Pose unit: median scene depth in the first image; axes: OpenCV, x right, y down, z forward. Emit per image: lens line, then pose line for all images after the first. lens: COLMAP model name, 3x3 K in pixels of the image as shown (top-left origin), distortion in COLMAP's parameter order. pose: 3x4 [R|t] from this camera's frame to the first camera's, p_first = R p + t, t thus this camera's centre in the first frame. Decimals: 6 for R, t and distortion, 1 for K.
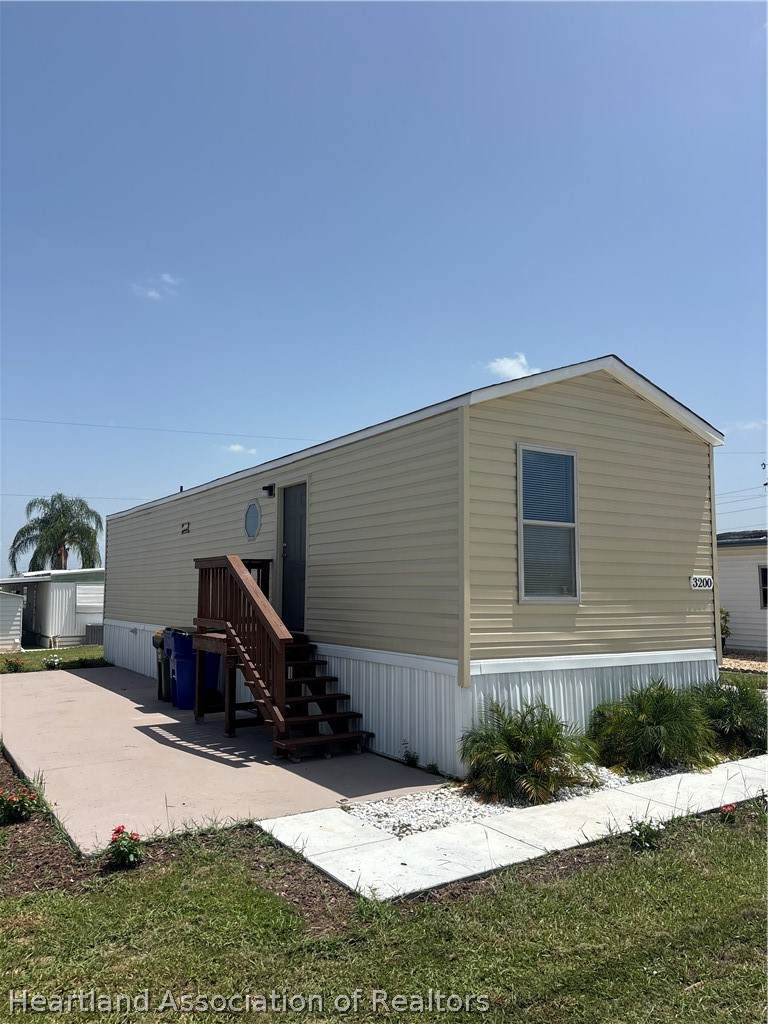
lens RADIAL K [[778.2, 0, 384.0], [0, 778.2, 512.0], [0, 0, 1]] dist [0.007845, -0.003069]
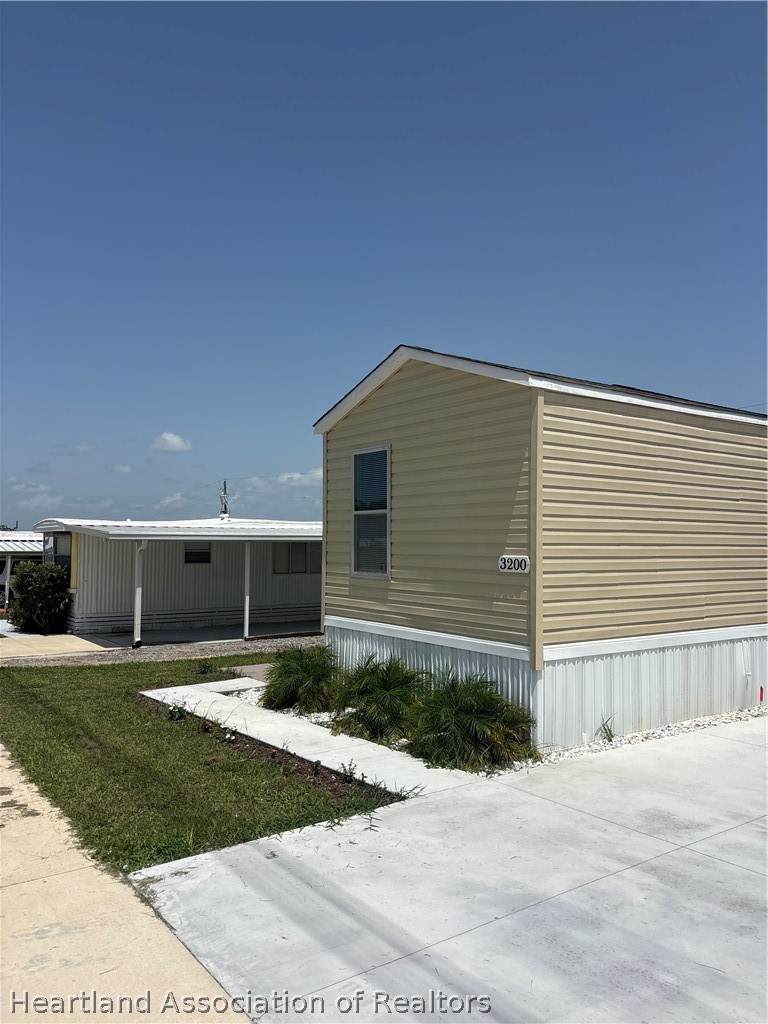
lens RADIAL K [[779.1, 0, 386.0], [0, 779.1, 519.0], [0, 0, 1]] dist [0.025303, -0.002747]
pose [[0.053221, -0.037304, -0.997886, 1.390339], [0.094715, 0.994985, -0.032144, 0.064902], [0.994081, -0.092804, 0.056487, 0.938475]]
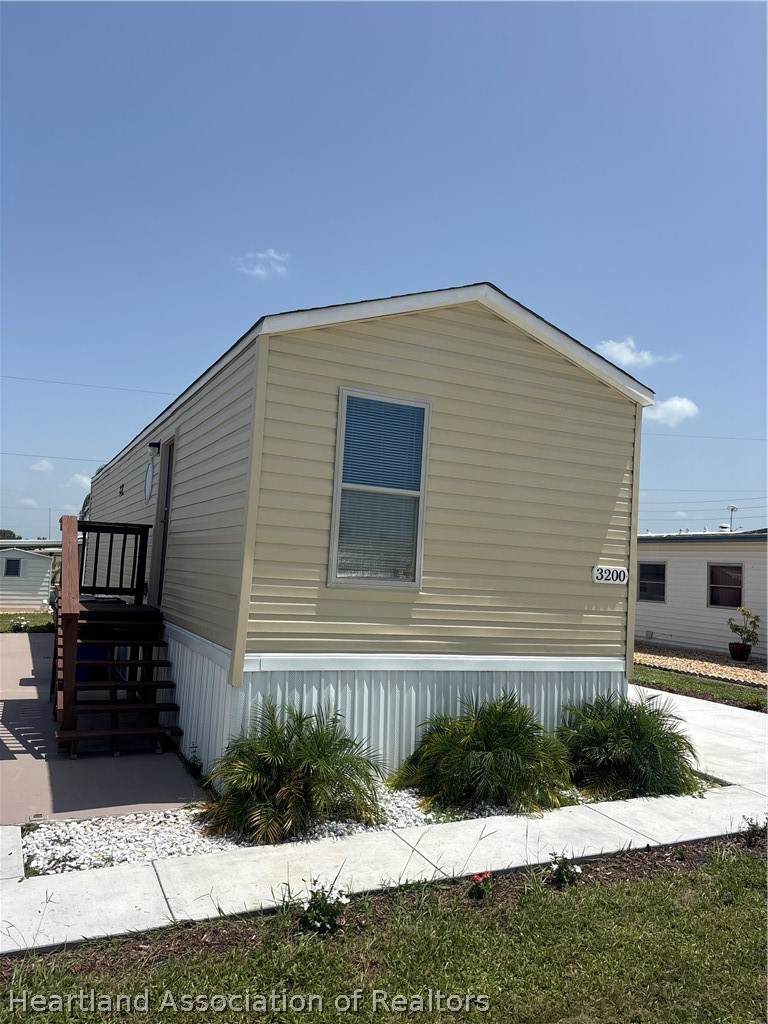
lens RADIAL K [[779.1, 0, 386.0], [0, 779.1, 519.0], [0, 0, 1]] dist [0.025303, -0.002747]
pose [[0.991715, 0.045739, -0.120043, 0.309604], [-0.041766, 0.998500, 0.035404, 0.015848], [0.121482, -0.030097, 0.992137, 0.197466]]
